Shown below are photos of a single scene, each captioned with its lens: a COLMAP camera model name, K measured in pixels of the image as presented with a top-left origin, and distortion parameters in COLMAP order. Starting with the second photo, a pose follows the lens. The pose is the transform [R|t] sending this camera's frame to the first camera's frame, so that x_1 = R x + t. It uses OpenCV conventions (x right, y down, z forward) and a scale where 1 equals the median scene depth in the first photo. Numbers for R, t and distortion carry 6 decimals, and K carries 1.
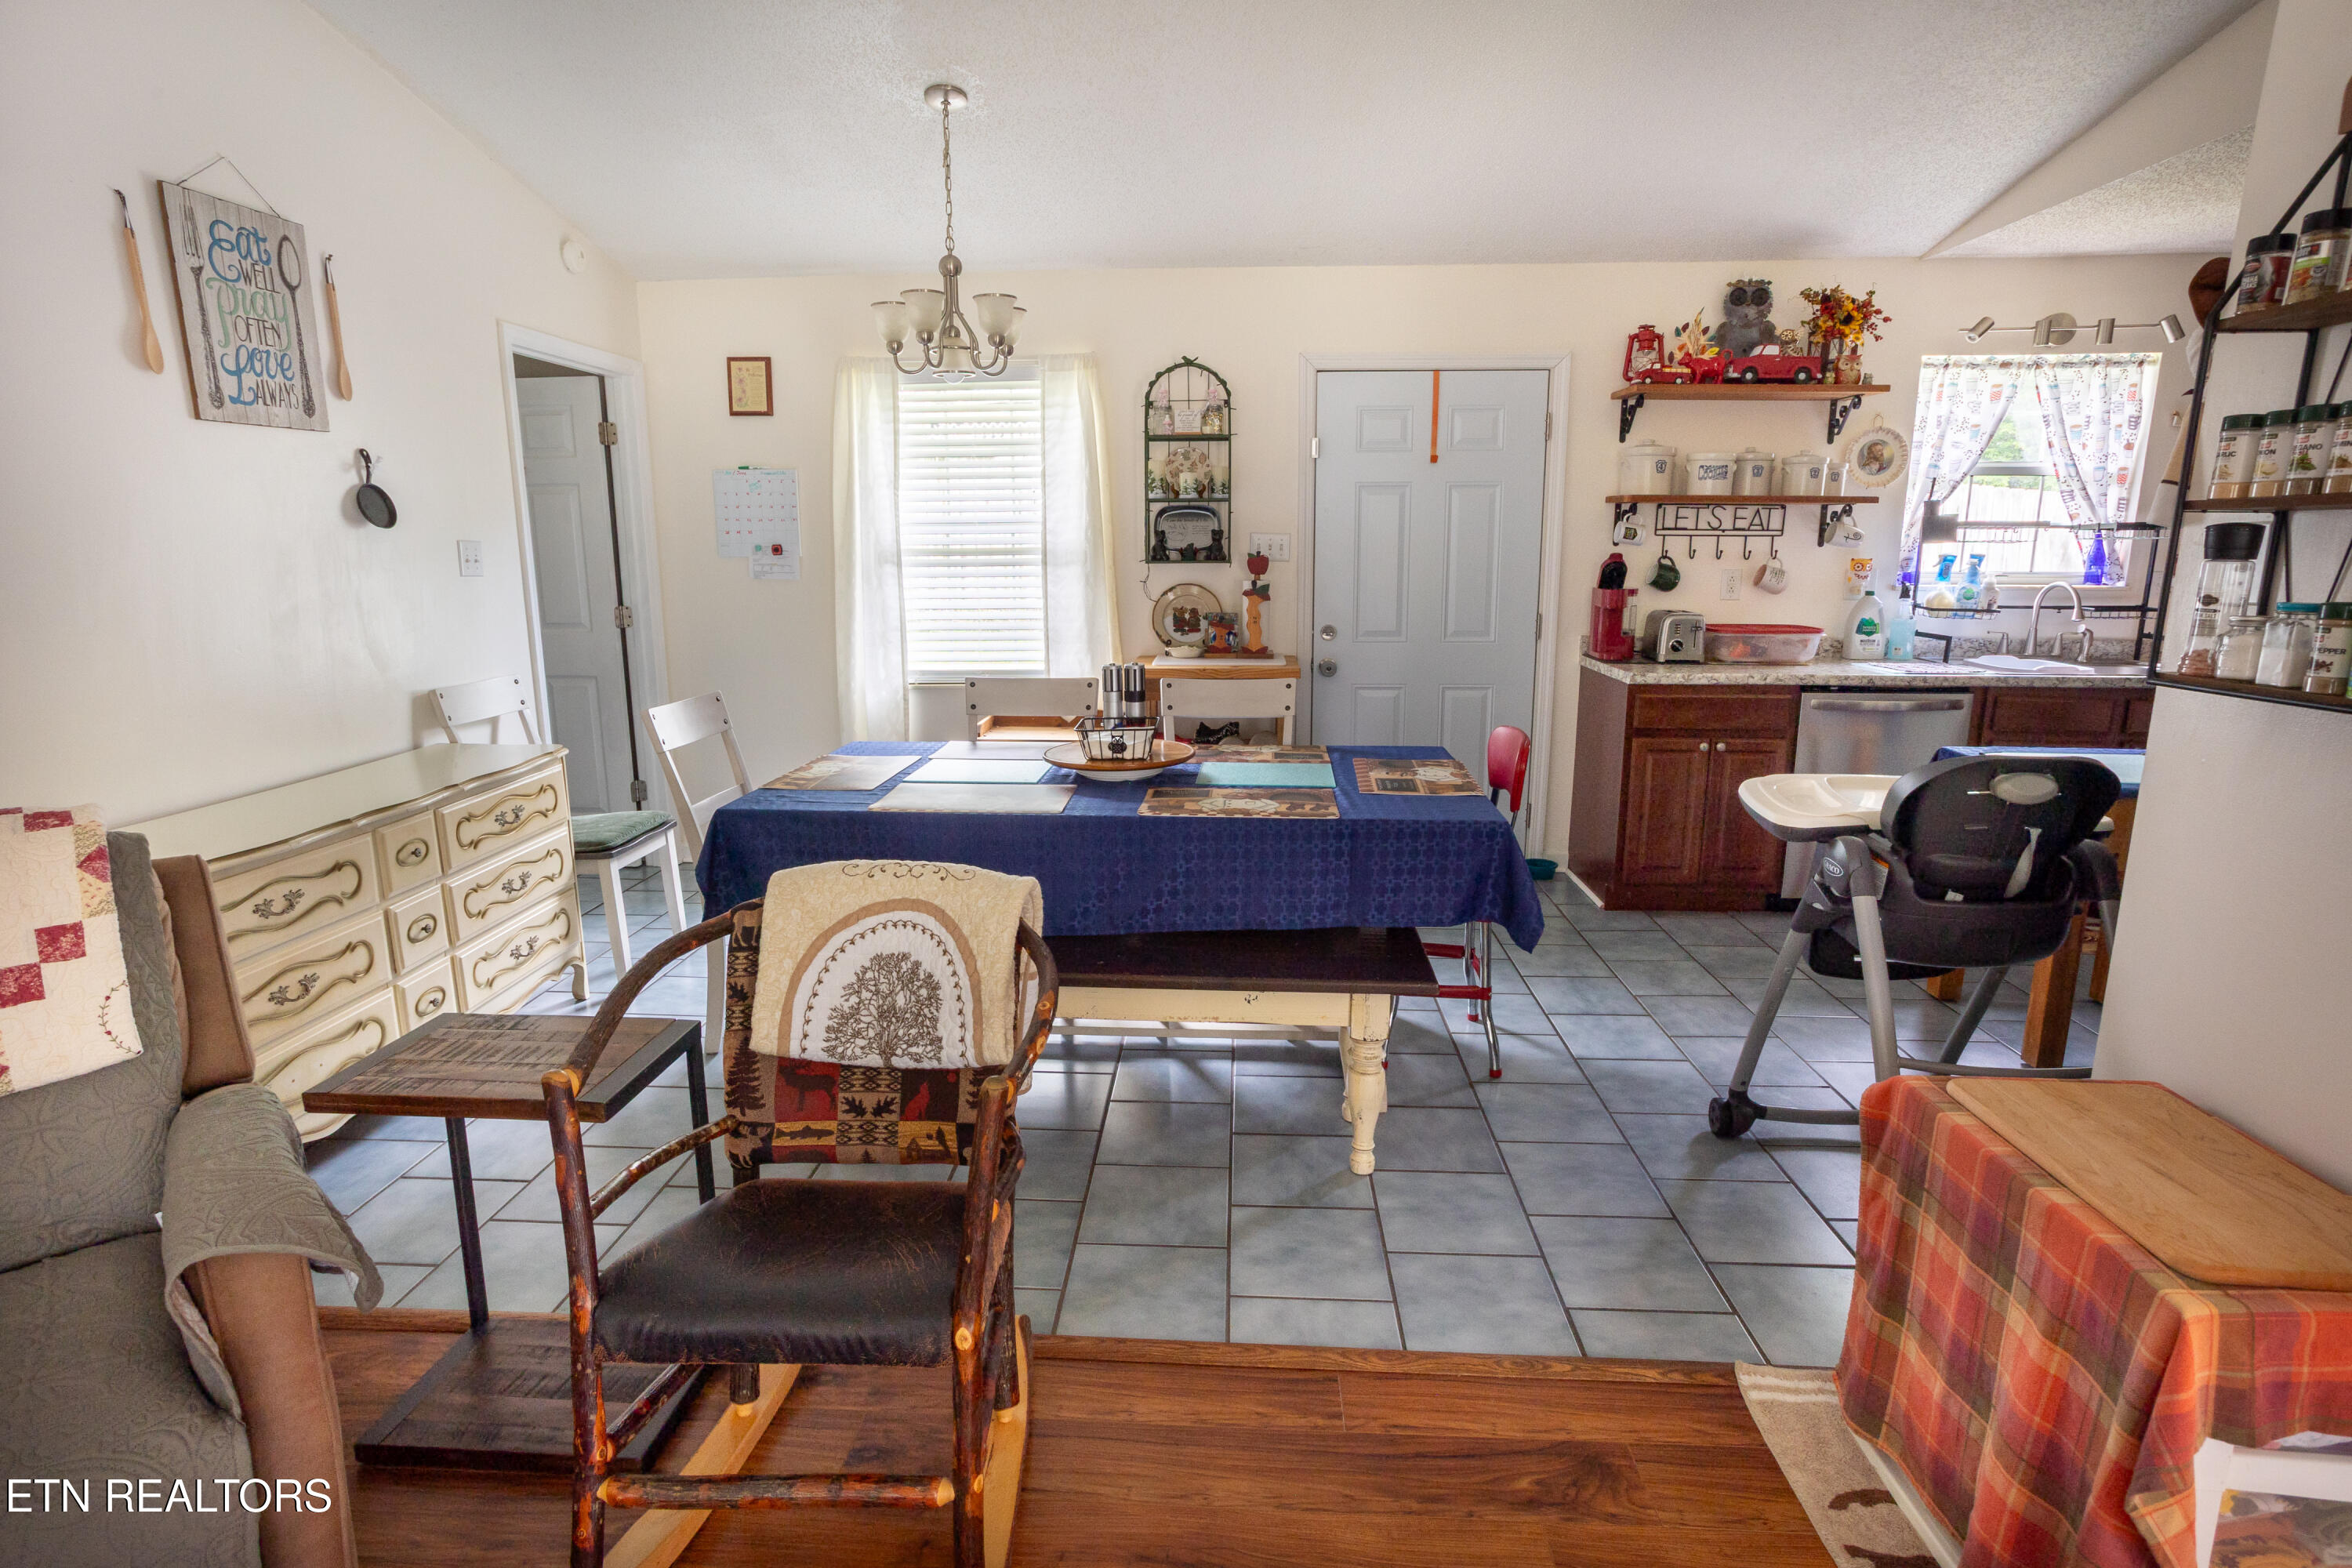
lens RADIAL K [[1252.7, 0, 1176.0], [0, 1252.7, 784.0], [0, 0, 1]] dist [0.025174, 0.000885]
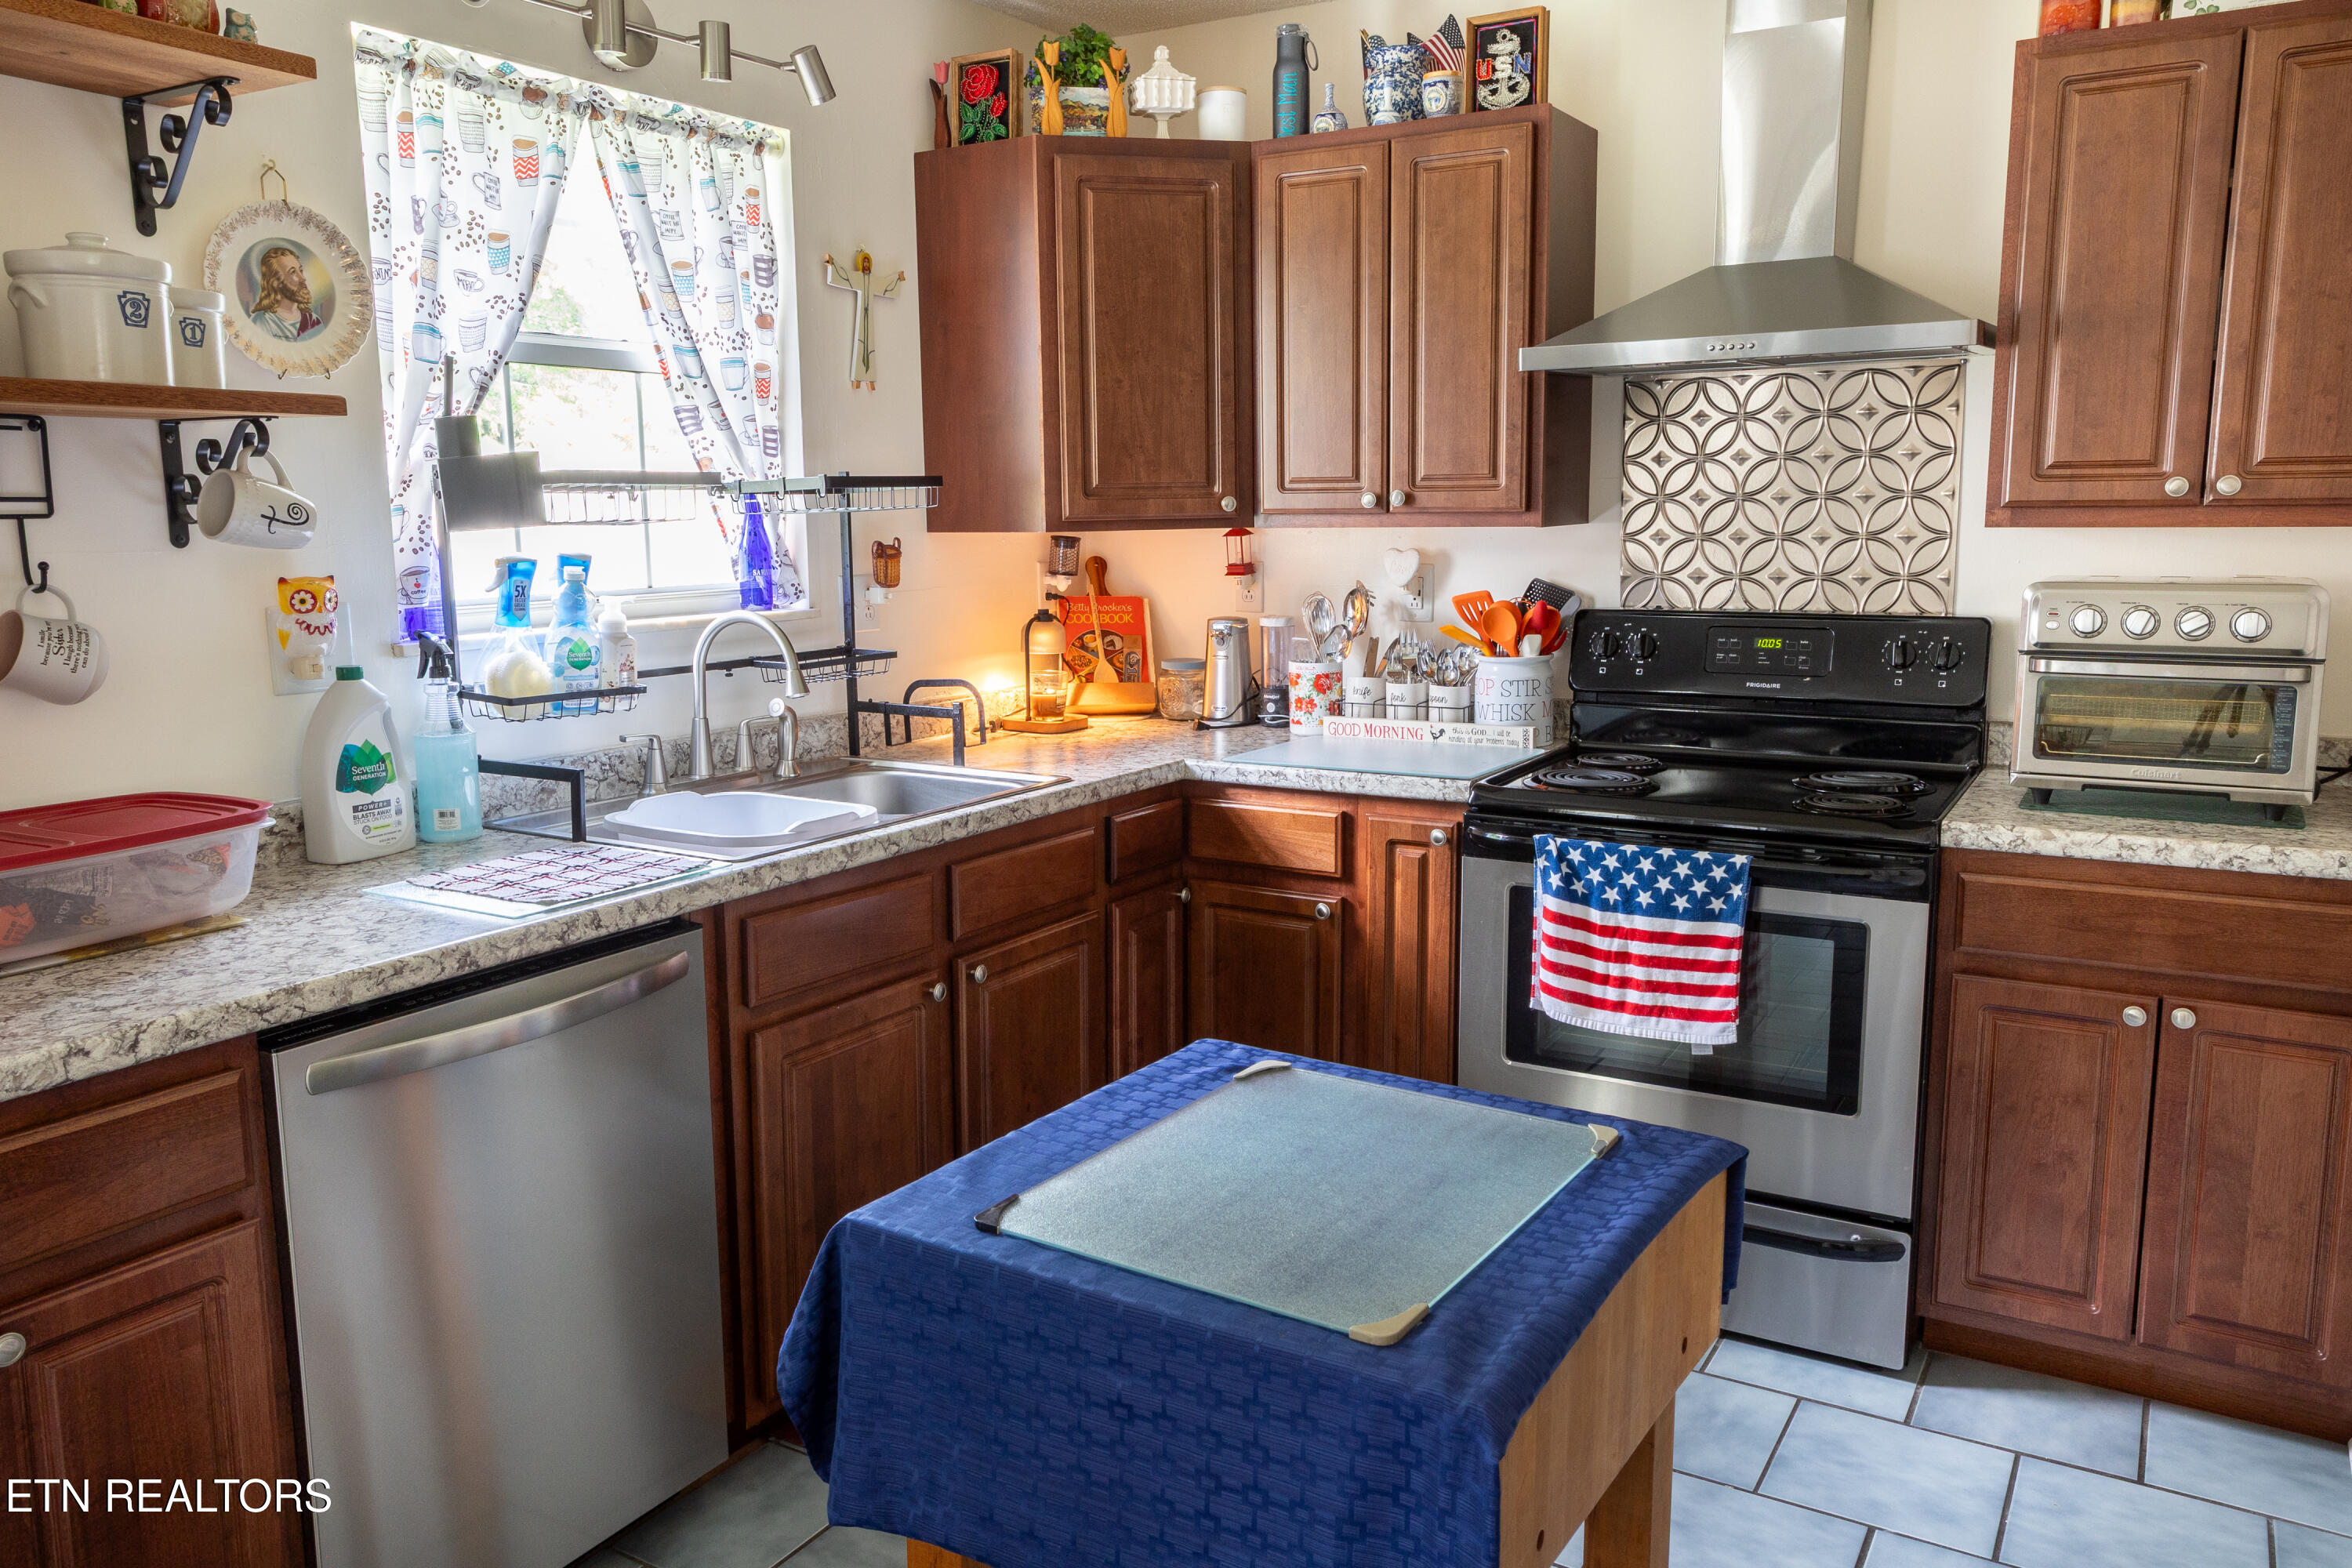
lens RADIAL K [[1754.3, 0, 1175.7], [0, 1754.3, 736.2], [0, 0, 1]] dist [0.000225, 0.006183]
pose [[0.500919, -0.129149, 0.855804, 0.246821], [0.186923, 0.981611, 0.038724, -0.110821], [-0.845068, 0.140572, 0.515848, 0.561495]]
